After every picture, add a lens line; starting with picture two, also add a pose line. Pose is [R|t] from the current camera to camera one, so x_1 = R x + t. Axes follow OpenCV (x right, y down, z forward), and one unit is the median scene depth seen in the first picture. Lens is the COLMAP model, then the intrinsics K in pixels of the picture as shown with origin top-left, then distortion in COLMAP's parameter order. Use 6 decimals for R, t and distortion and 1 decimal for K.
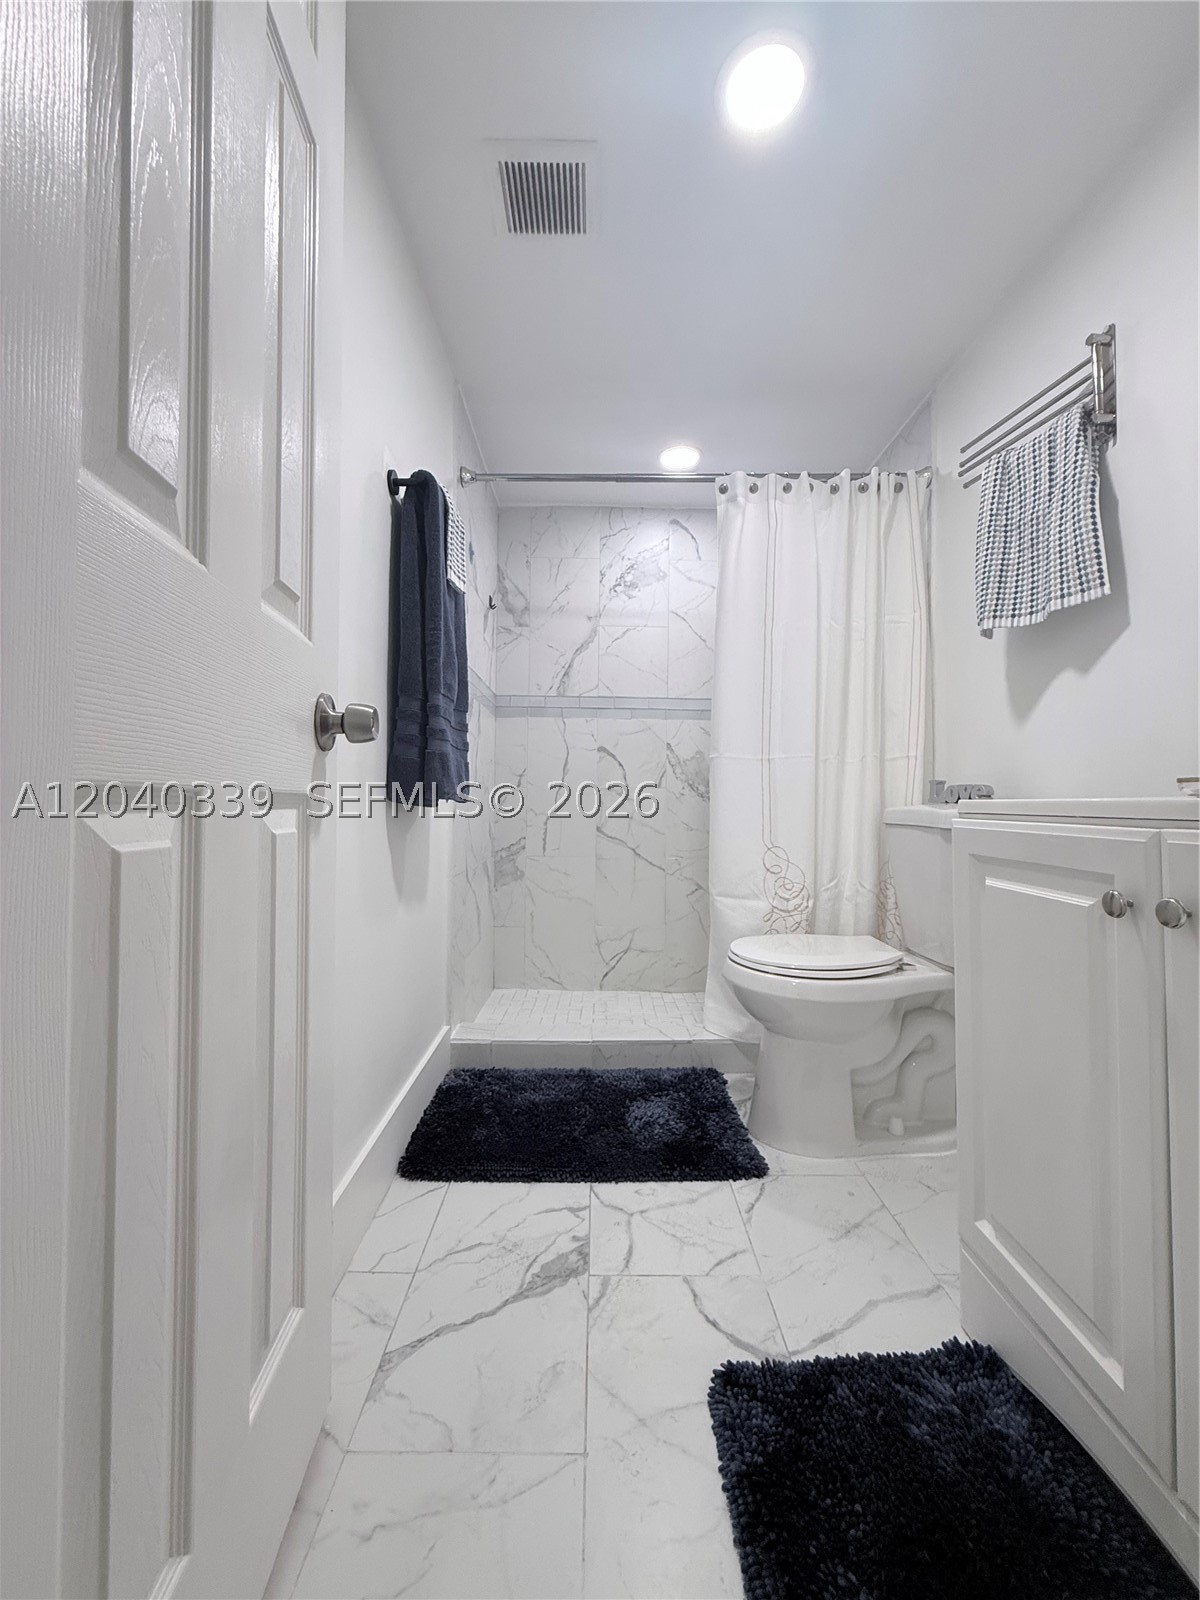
lens RADIAL K [[636.5, 0, 599.5], [0, 636.5, 795.6], [0, 0, 1]] dist [-0.000160, 0.000346]
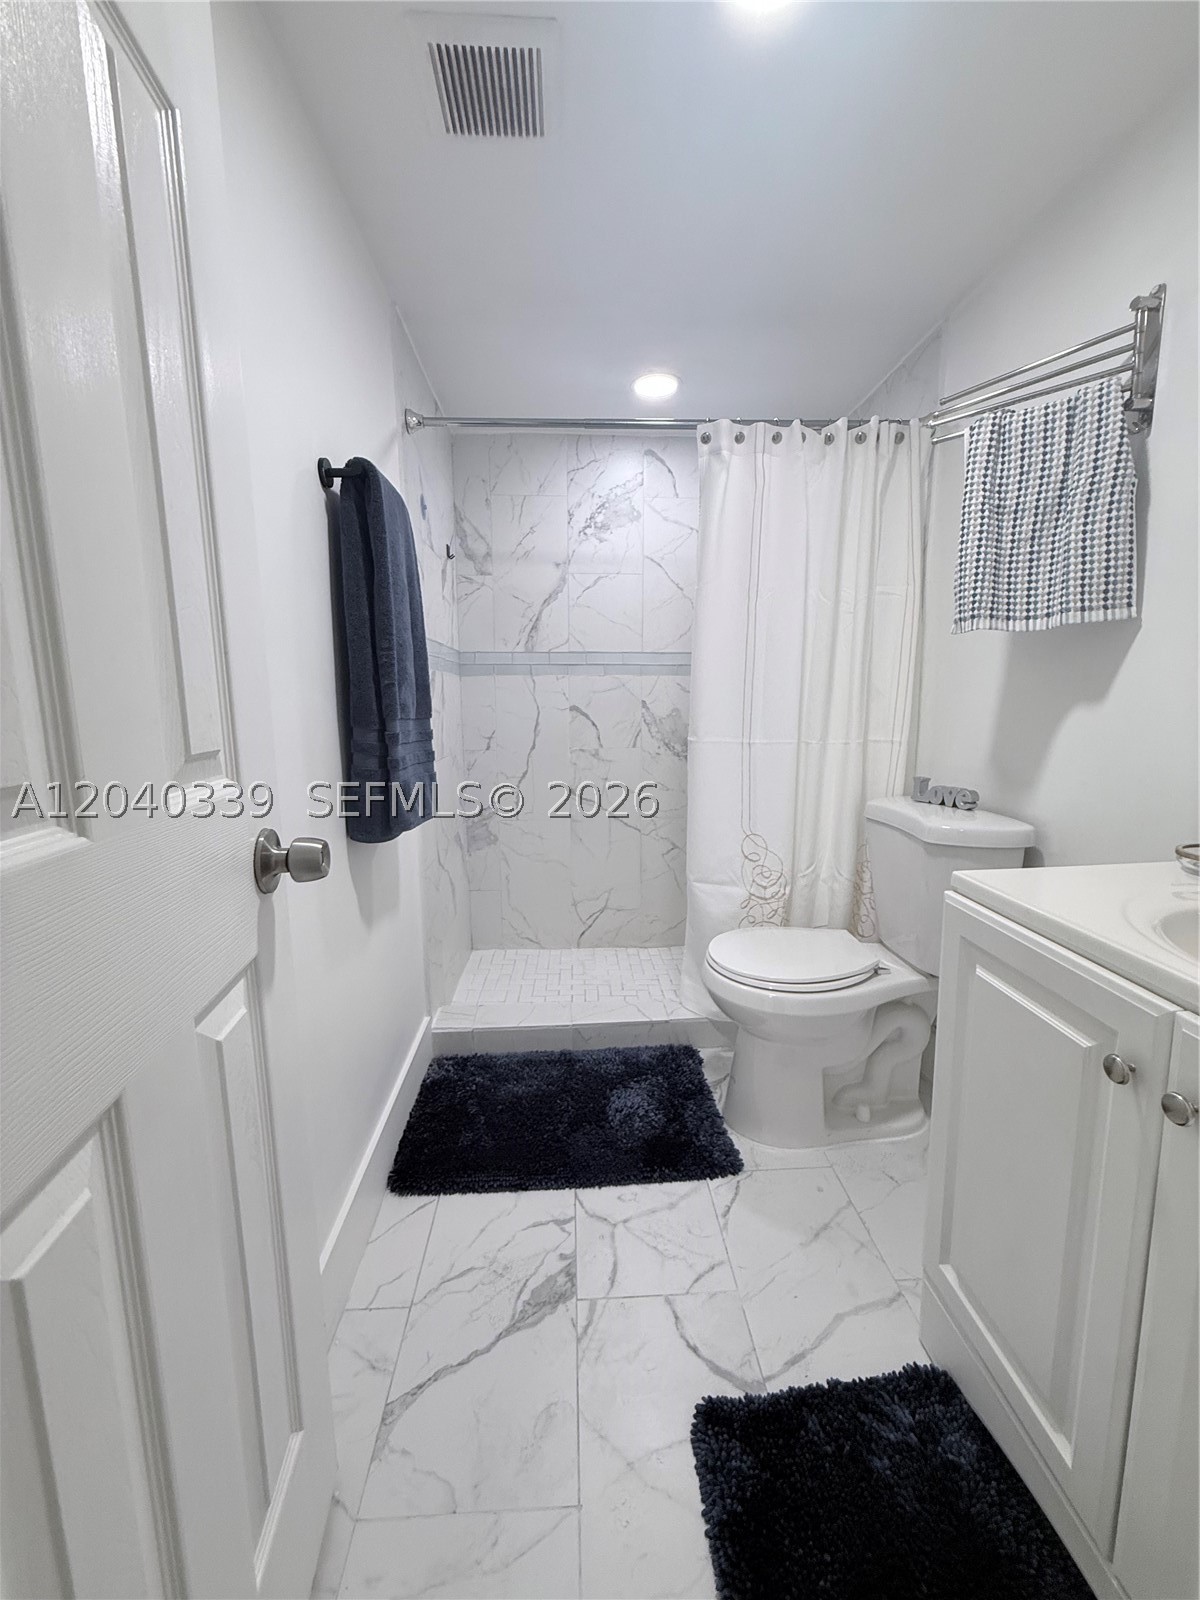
lens RADIAL K [[636.5, 0, 599.5], [0, 636.5, 795.6], [0, 0, 1]] dist [-0.000160, 0.000346]
pose [[0.998819, -0.022470, 0.043070, -0.004159], [0.015128, 0.986380, 0.163784, -0.182567], [-0.046163, -0.162939, 0.985556, 0.066631]]
